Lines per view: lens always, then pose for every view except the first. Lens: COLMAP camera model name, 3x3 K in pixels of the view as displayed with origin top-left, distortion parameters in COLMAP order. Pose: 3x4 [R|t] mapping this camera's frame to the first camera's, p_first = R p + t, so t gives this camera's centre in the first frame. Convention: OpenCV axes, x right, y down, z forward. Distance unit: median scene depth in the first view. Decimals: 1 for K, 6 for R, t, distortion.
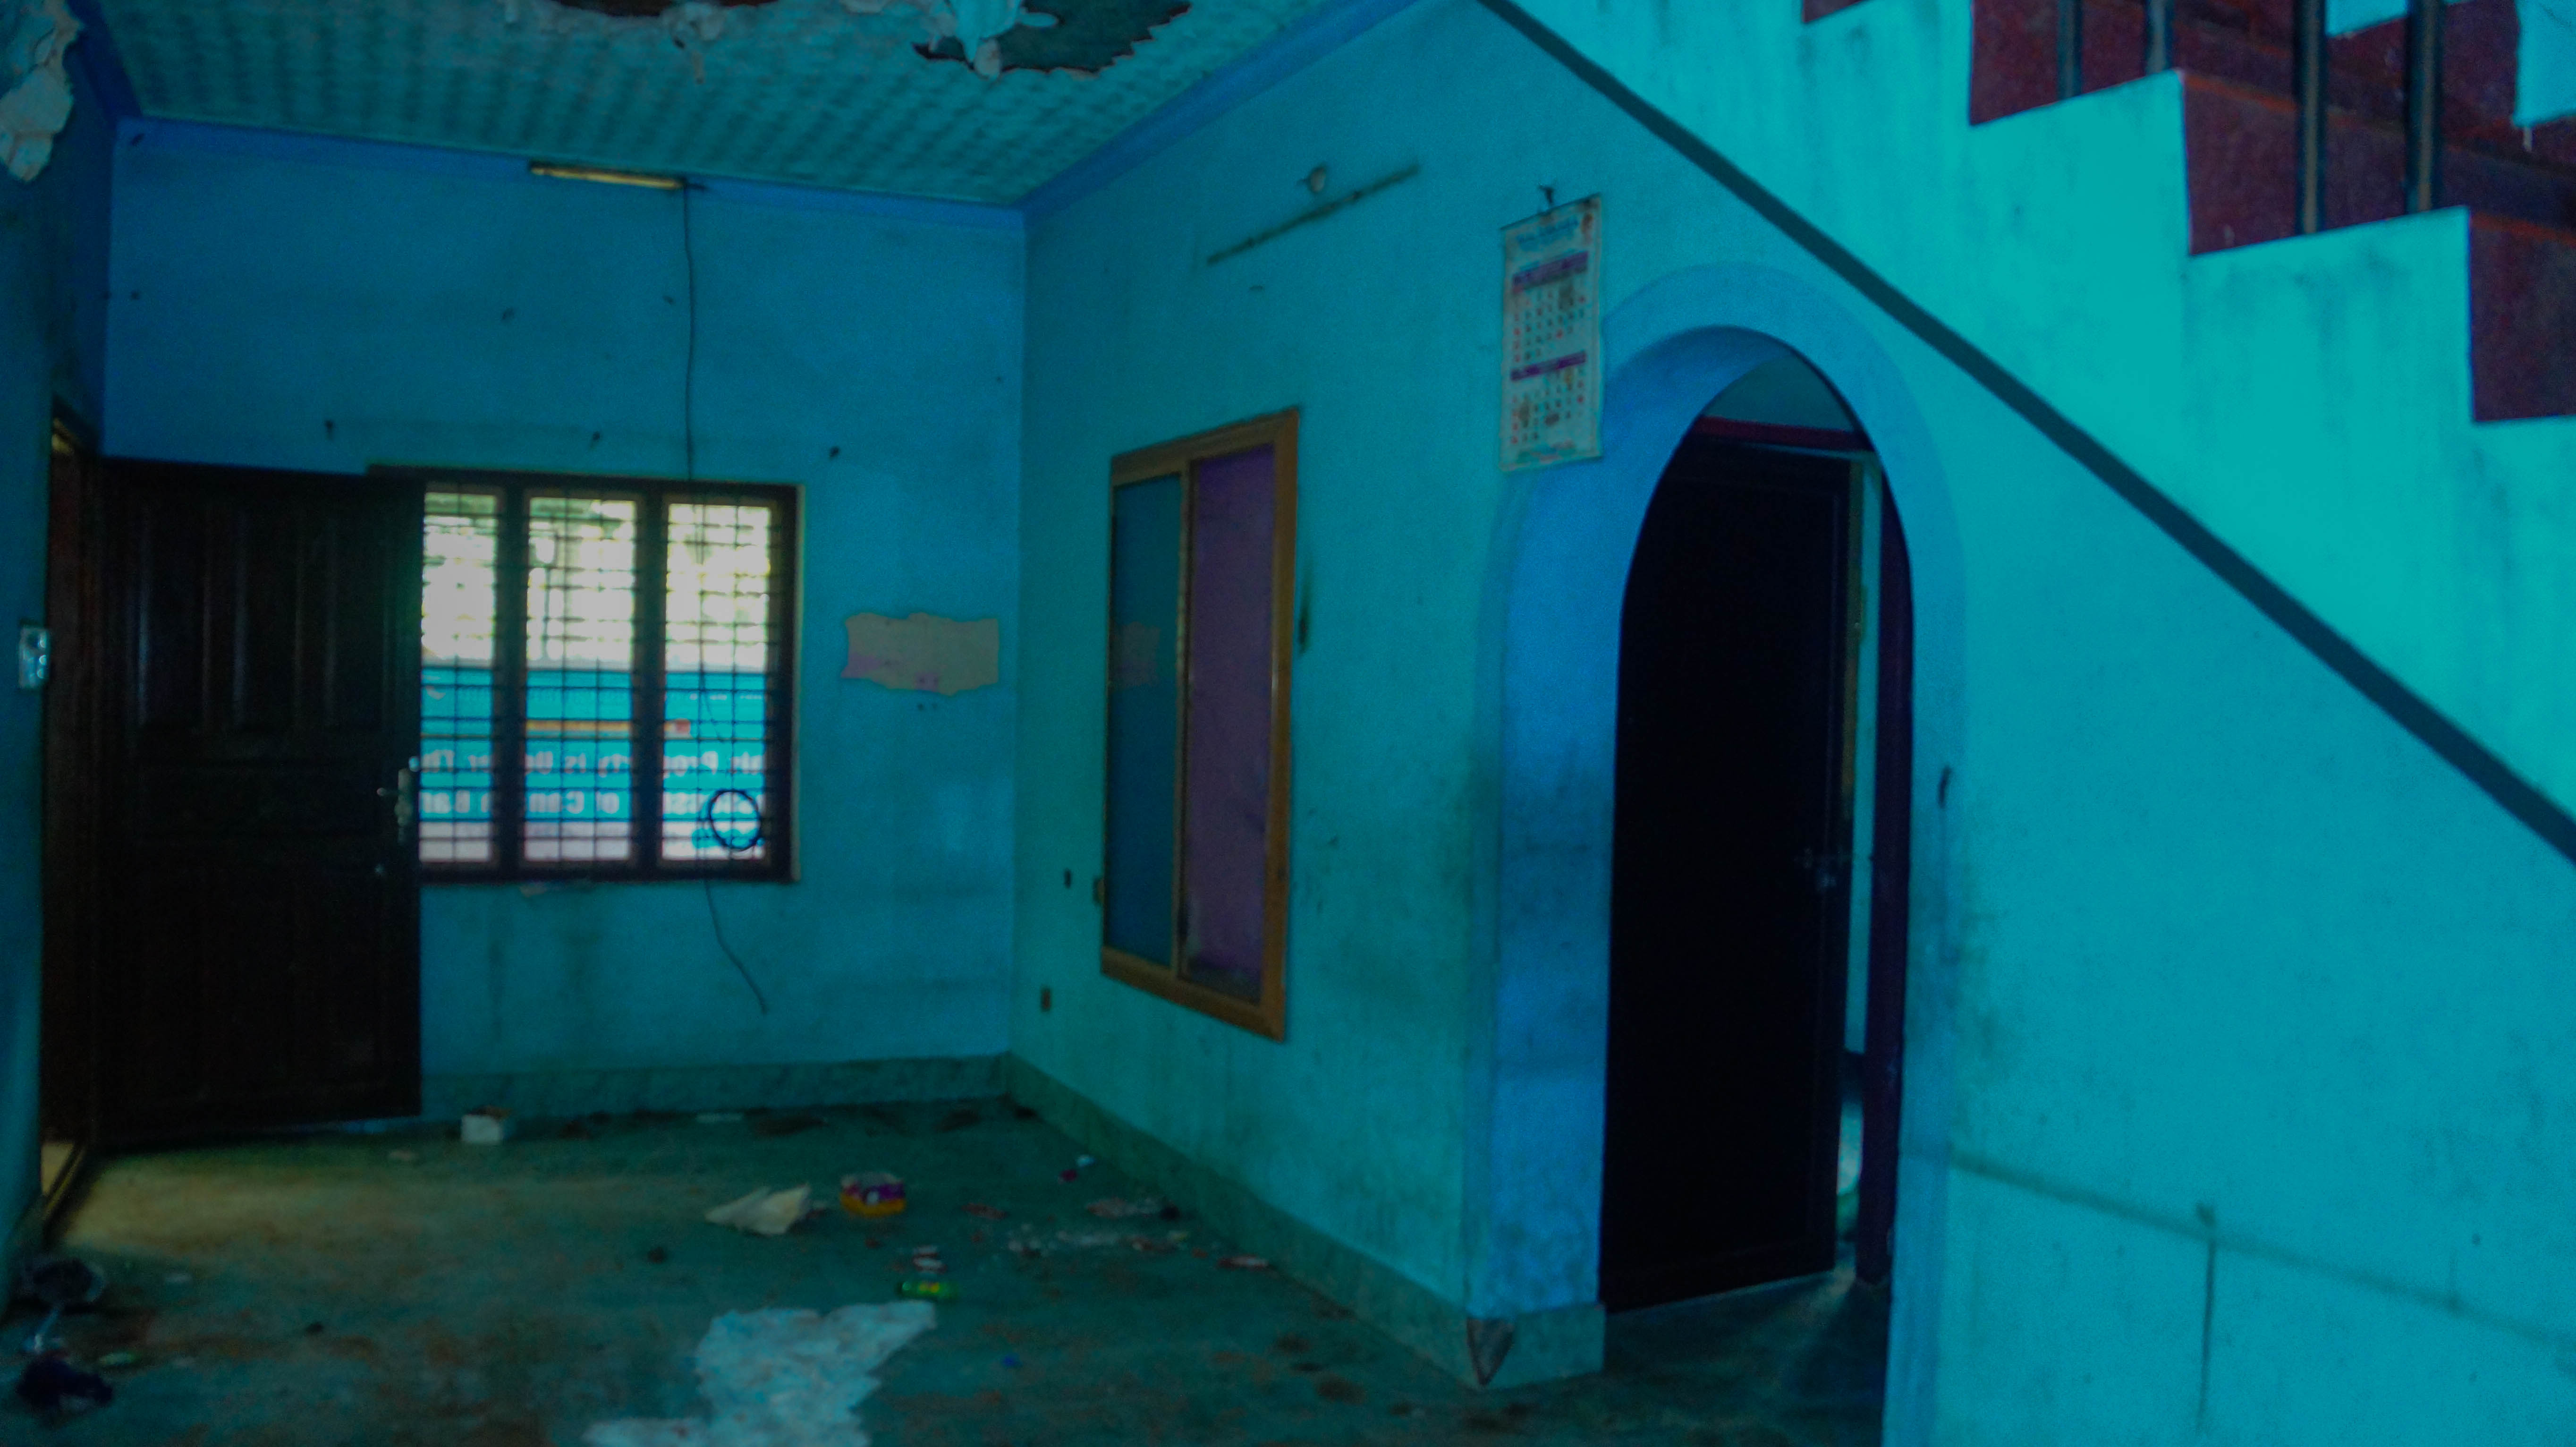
lens RADIAL K [[2044.2, 0, 1302.1], [0, 2044.2, 740.5], [0, 0, 1]] dist [-0.189532, 0.145133]
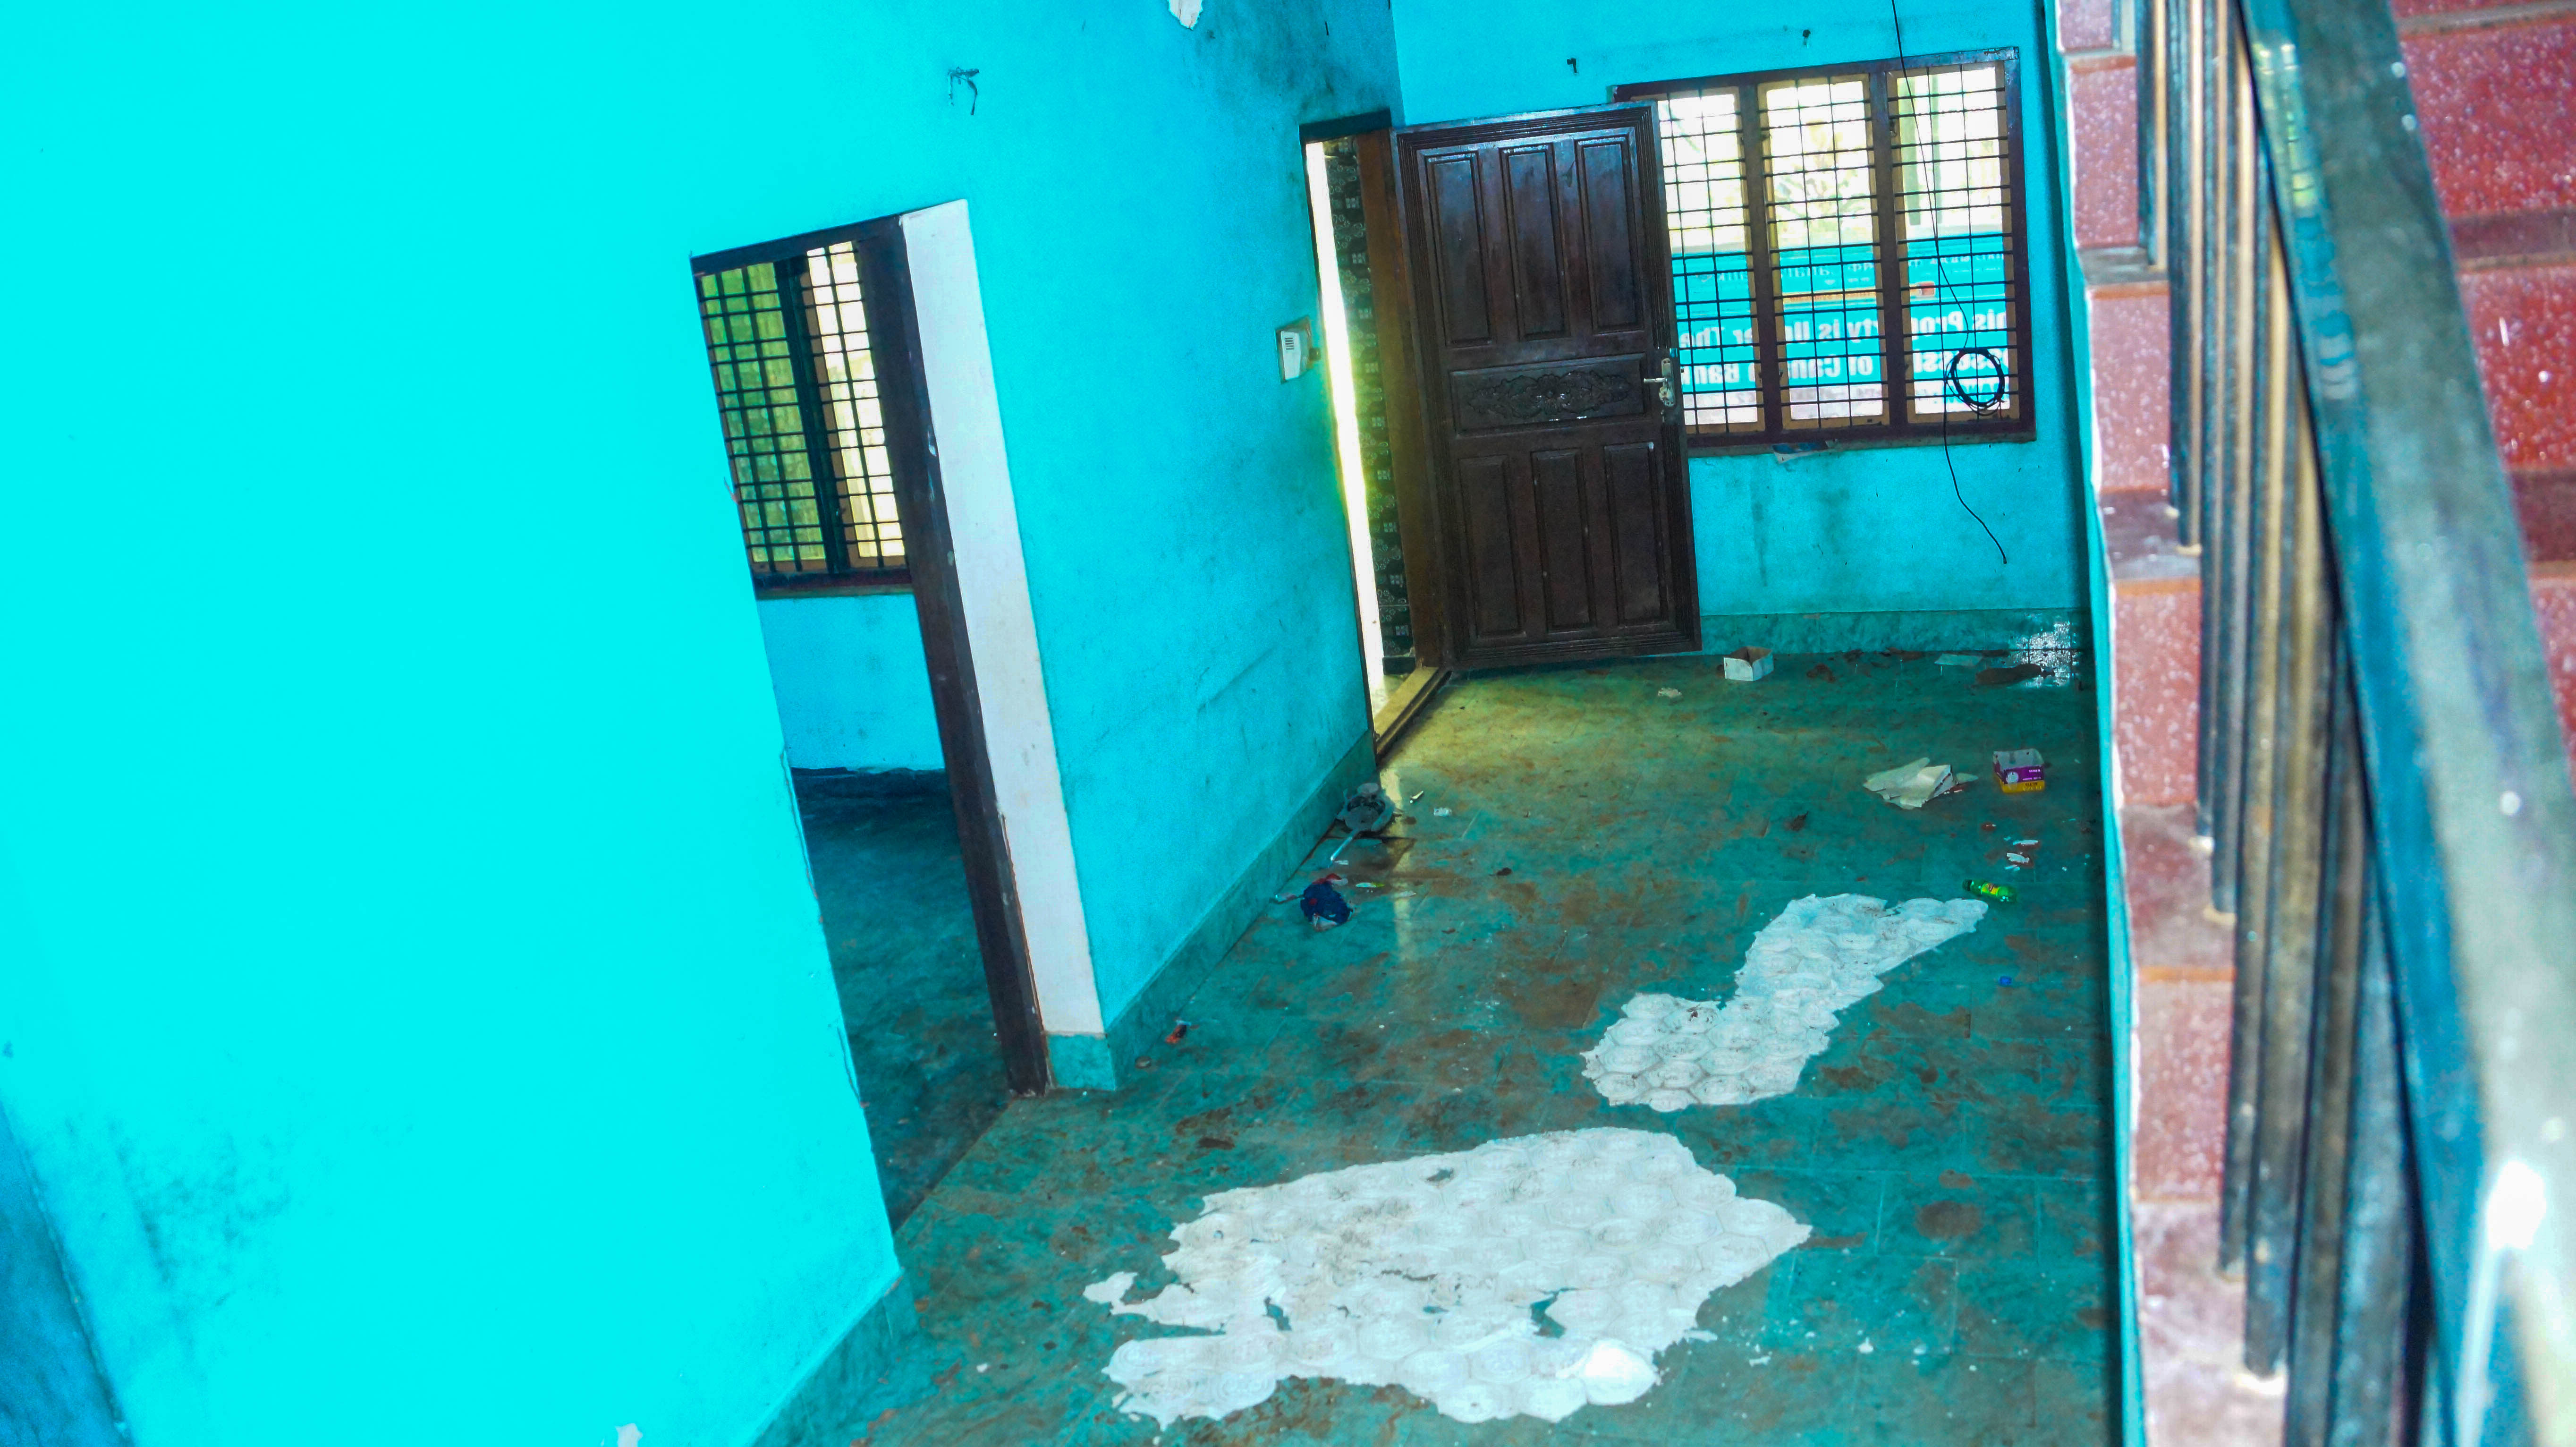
lens RADIAL K [[2044.2, 0, 1302.1], [0, 2044.2, 740.5], [0, 0, 1]] dist [-0.189532, 0.145133]
pose [[0.709030, 0.108376, -0.696801, 0.227039], [0.123726, 0.953673, 0.274225, -0.116290], [0.694240, -0.280646, 0.662774, 0.016142]]
